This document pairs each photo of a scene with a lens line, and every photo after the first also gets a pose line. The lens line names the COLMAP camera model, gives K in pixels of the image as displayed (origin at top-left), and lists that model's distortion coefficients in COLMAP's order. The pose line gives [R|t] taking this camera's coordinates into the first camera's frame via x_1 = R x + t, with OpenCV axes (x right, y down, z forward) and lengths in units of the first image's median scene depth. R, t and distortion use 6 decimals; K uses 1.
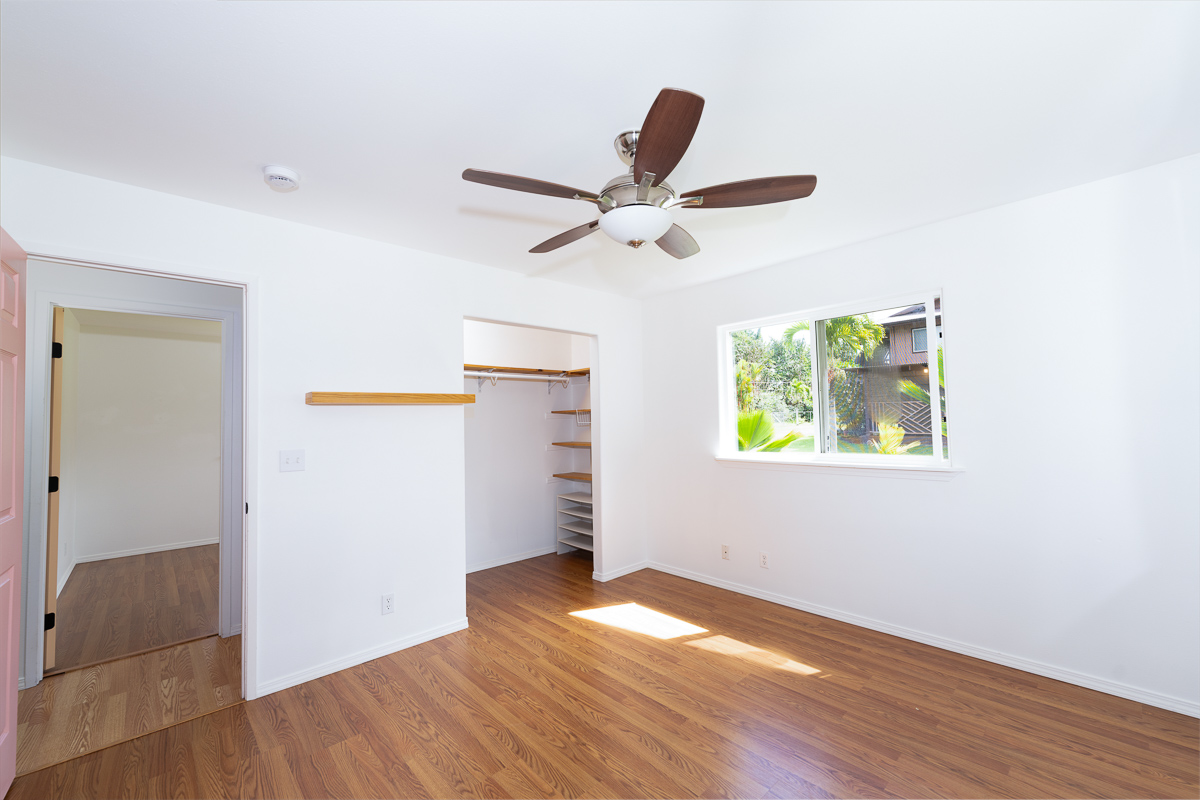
lens RADIAL K [[486.2, 0, 603.2], [0, 486.2, 400.3], [0, 0, 1]] dist [-0.003319, -0.000520]
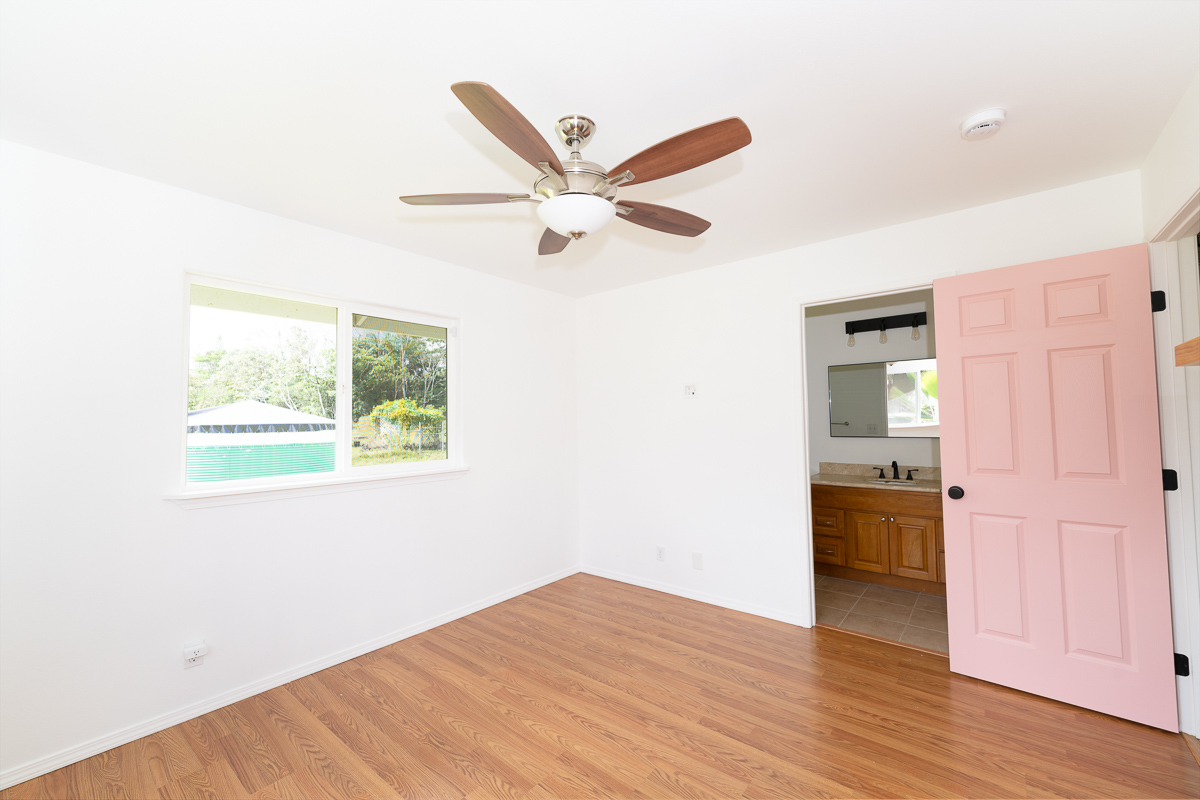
lens RADIAL K [[486.2, 0, 603.2], [0, 486.2, 400.3], [0, 0, 1]] dist [-0.003319, -0.000520]
pose [[-0.990323, 0.036478, -0.133902, 0.123604], [0.046470, 0.996302, -0.072269, 0.056166], [0.130771, -0.077792, -0.988356, 1.512596]]
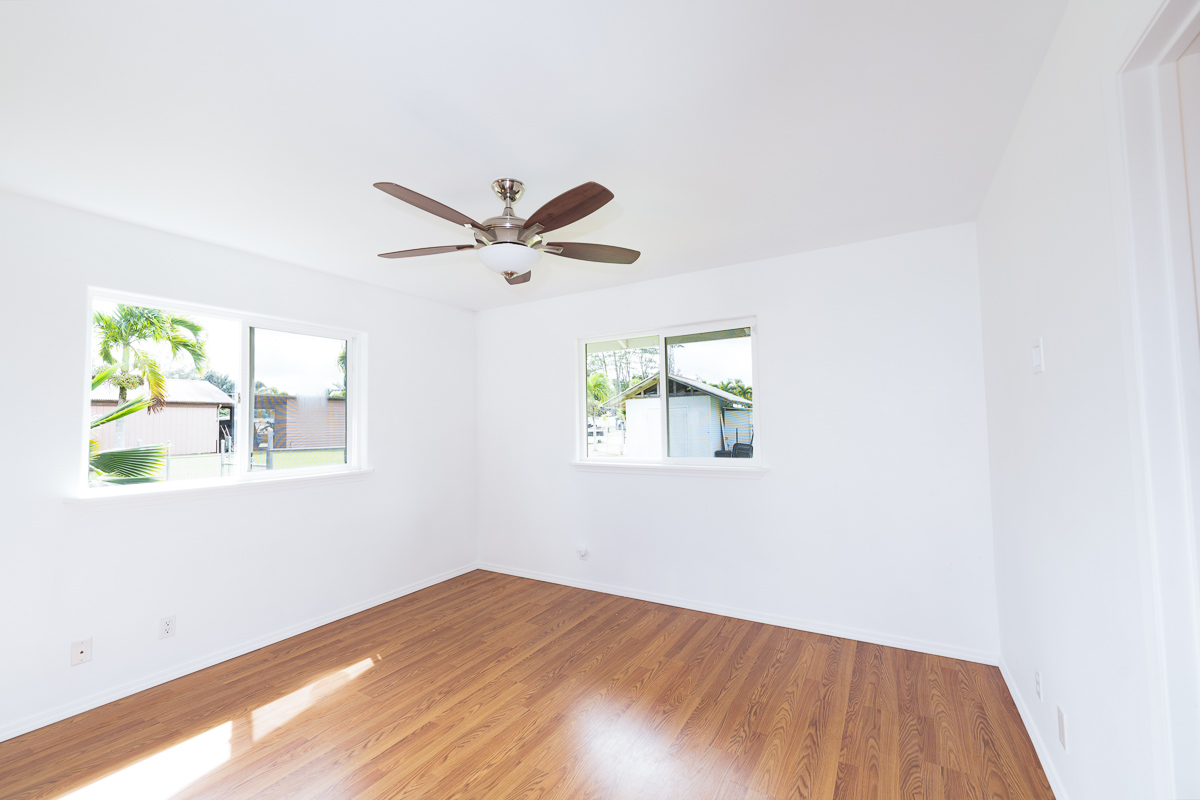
lens RADIAL K [[486.2, 0, 603.2], [0, 486.2, 400.3], [0, 0, 1]] dist [-0.003319, -0.000520]
pose [[-0.286152, 0.073389, 0.955370, -0.860987], [-0.016756, 0.996527, -0.081569, 0.052885], [-0.958038, -0.039349, -0.283928, 0.871390]]
